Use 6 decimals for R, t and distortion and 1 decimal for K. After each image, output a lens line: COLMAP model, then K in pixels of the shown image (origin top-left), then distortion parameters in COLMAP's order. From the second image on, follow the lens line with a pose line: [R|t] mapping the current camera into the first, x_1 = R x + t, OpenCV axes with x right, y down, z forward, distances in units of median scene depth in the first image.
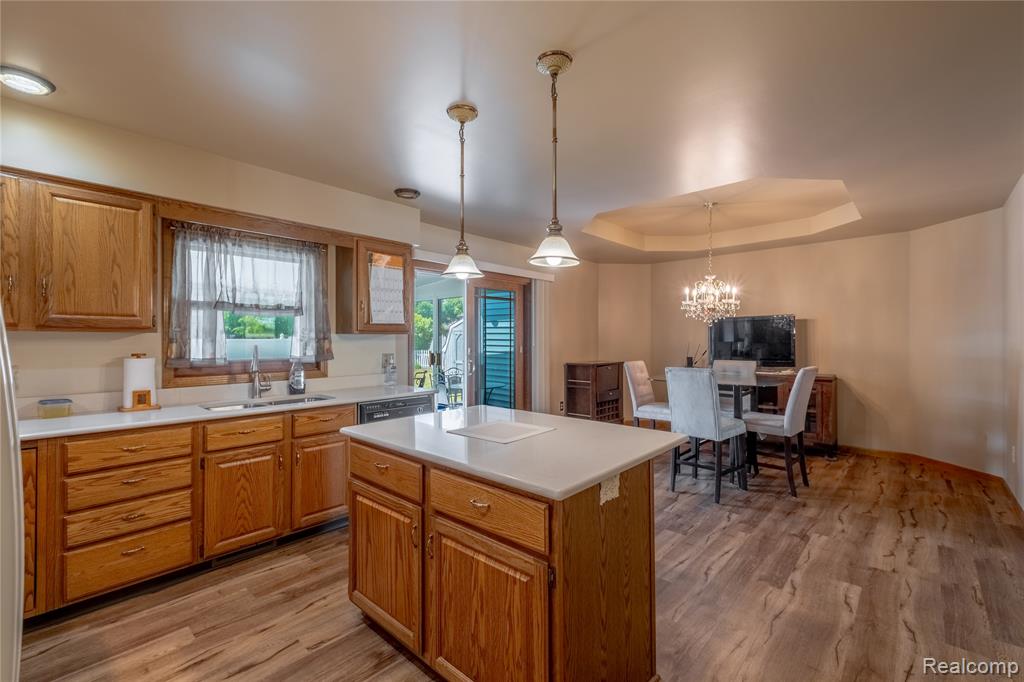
lens RADIAL K [[442.8, 0, 512.8], [0, 442.8, 340.8], [0, 0, 1]] dist [0.015889, -0.001908]
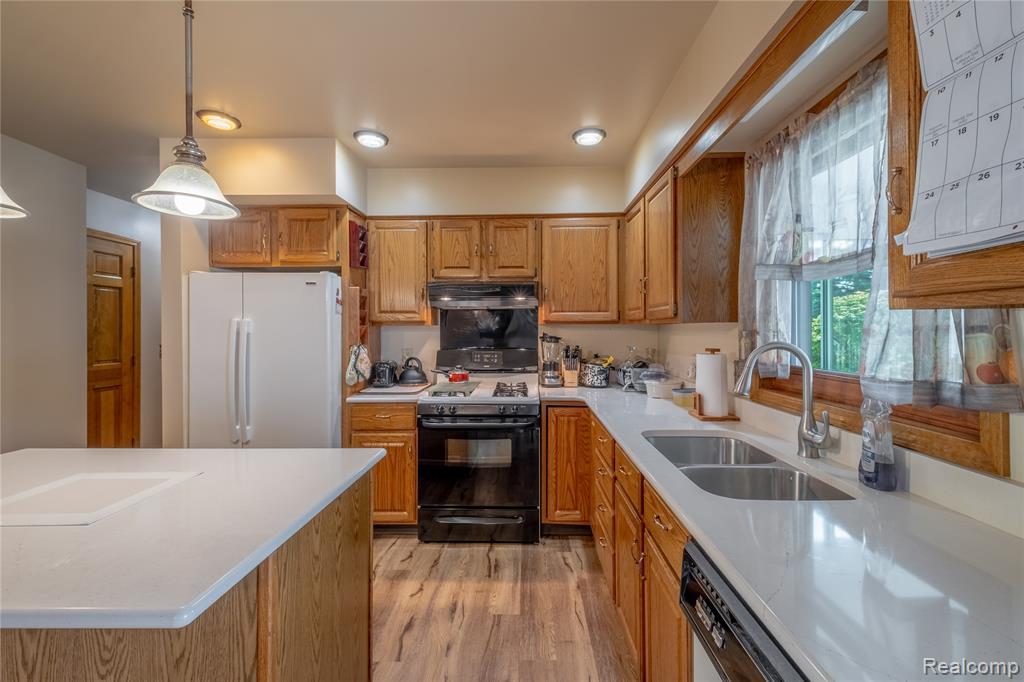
lens RADIAL K [[442.8, 0, 521.2], [0, 442.8, 330.5], [0, 0, 1]] dist [0.015889, -0.001908]
pose [[-0.747584, 0.002253, -0.664163, -0.043877], [-0.000573, 0.999992, 0.004037, -0.006436], [0.664167, 0.003398, -0.747577, 1.285308]]
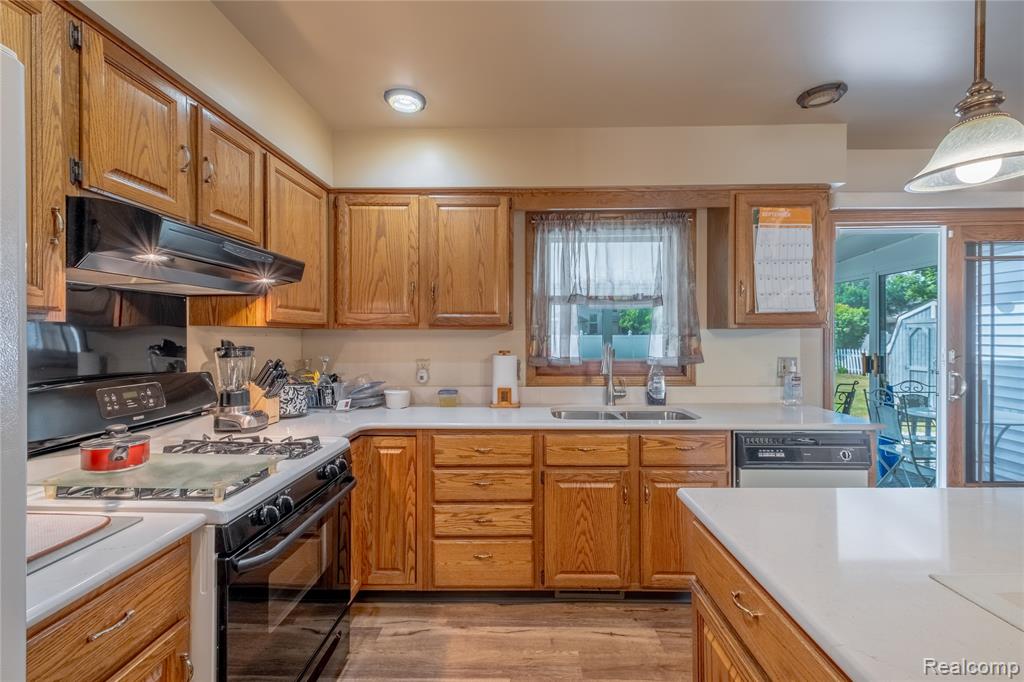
lens RADIAL K [[442.8, 0, 513.8], [0, 442.8, 337.4], [0, 0, 1]] dist [0.015889, -0.001908]
pose [[0.663265, 0.000227, -0.748384, -0.069278], [-0.000483, 1.000000, -0.000125, -0.001288], [0.748384, 0.000444, 0.663265, 0.331541]]
